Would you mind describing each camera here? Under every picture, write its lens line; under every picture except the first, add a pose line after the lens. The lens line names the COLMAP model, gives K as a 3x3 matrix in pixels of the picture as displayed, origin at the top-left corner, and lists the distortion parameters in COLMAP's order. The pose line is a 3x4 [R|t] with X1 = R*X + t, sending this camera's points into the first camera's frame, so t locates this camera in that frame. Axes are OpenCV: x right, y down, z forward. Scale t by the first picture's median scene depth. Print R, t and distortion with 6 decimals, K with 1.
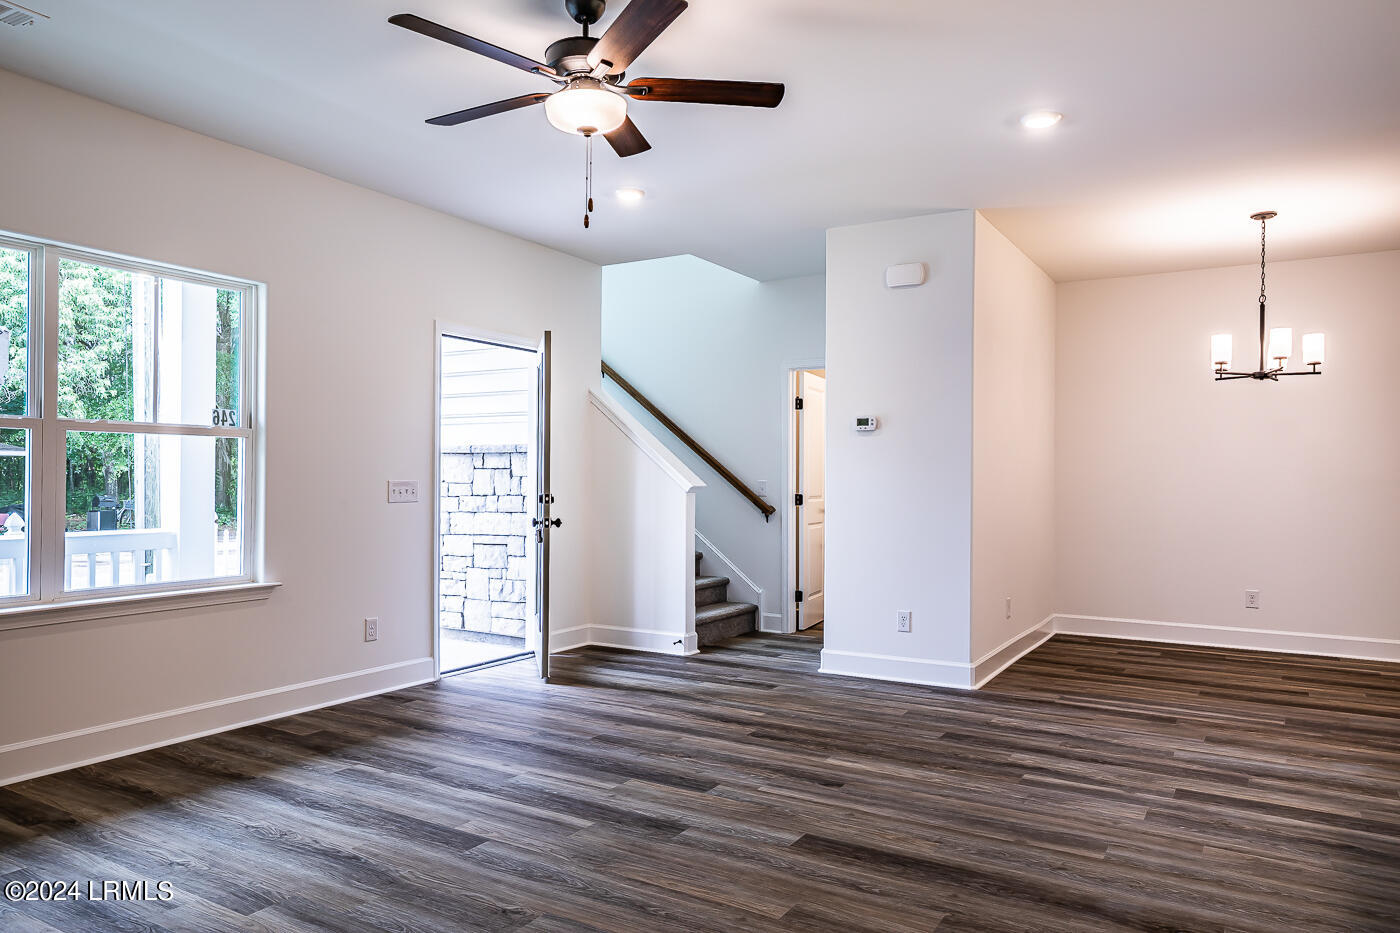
lens RADIAL K [[935.8, 0, 714.4], [0, 935.8, 471.5], [0, 0, 1]] dist [0.001651, 0.003316]
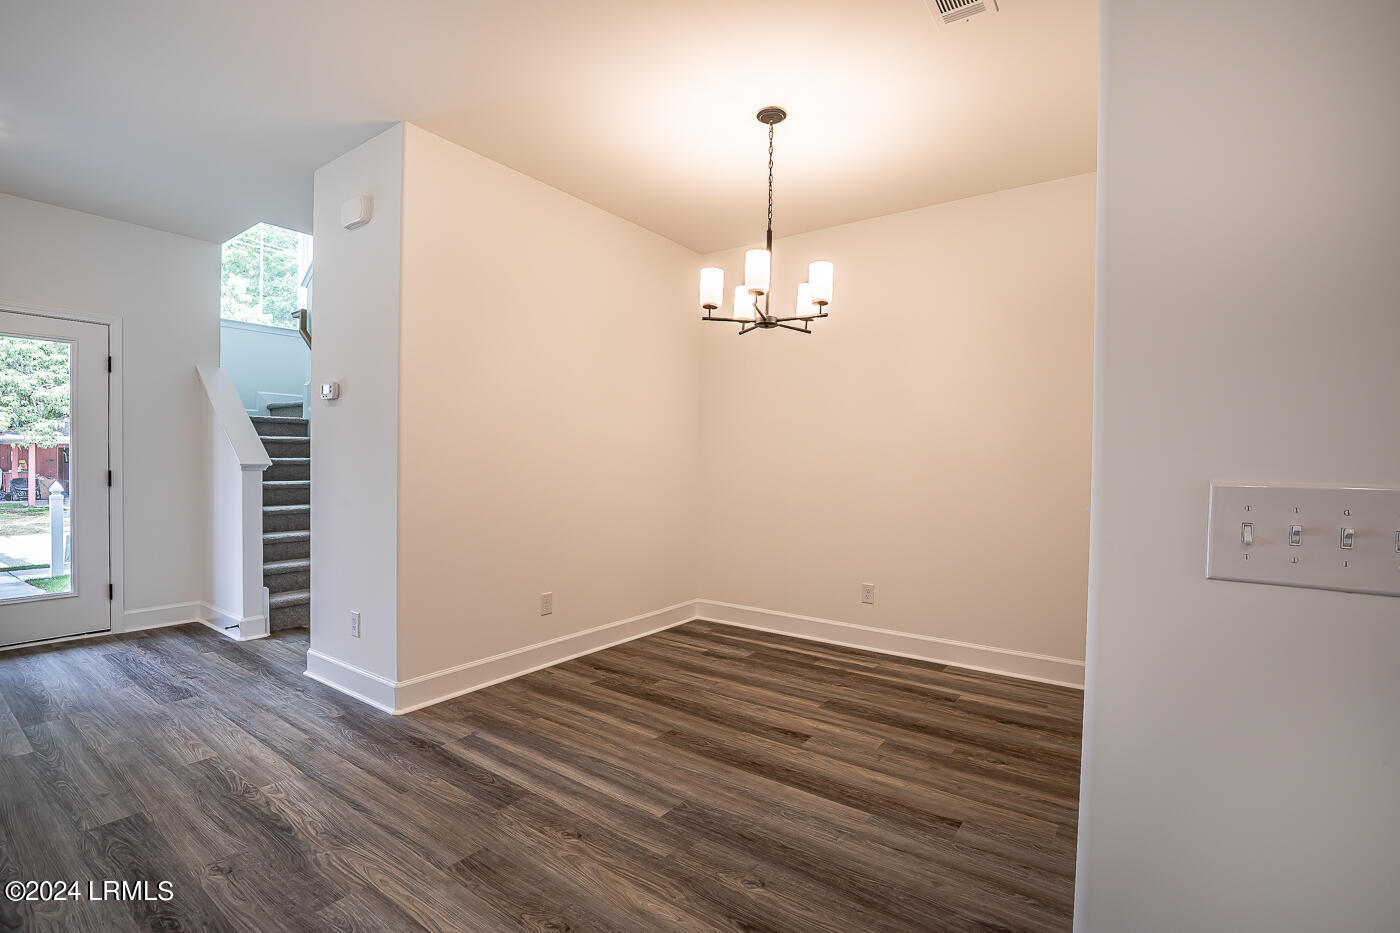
lens RADIAL K [[635.4, 0, 713.8], [0, 635.4, 471.5], [0, 0, 1]] dist [-0.041401, 0.010448]
pose [[0.997051, 0.006454, -0.076476, 0.844973], [-0.004895, 0.999777, 0.020562, 0.013245], [0.076592, -0.020127, 0.996859, 0.689733]]
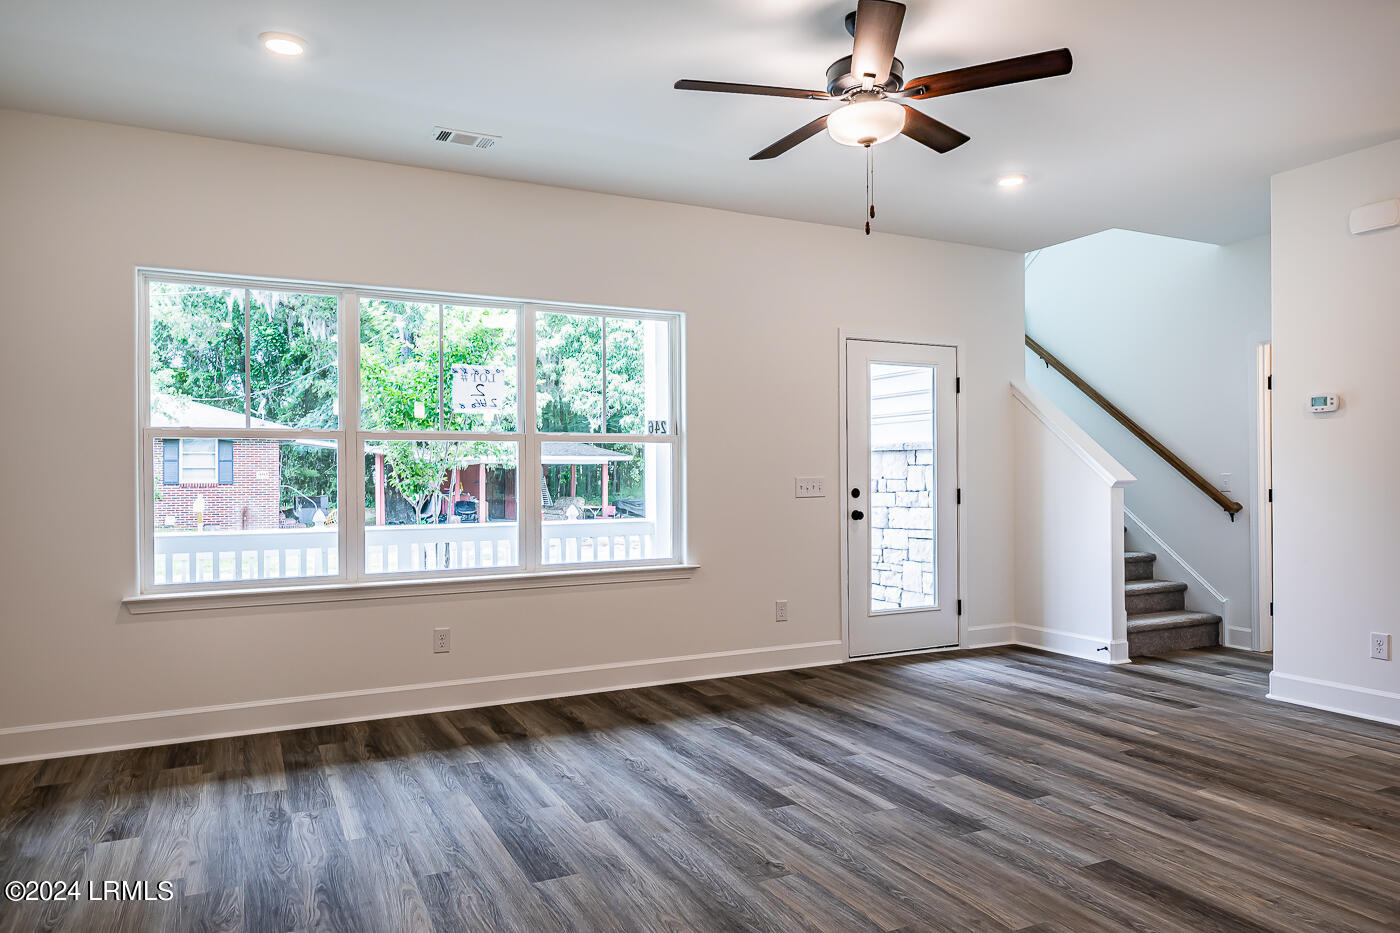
lens RADIAL K [[935.8, 0, 714.4], [0, 935.8, 471.5], [0, 0, 1]] dist [0.001651, 0.003316]
pose [[0.846089, -0.012586, -0.532893, 0.223728], [0.014833, 0.999890, -0.000065, 0.001613], [0.532836, -0.007849, 0.846182, 0.018256]]
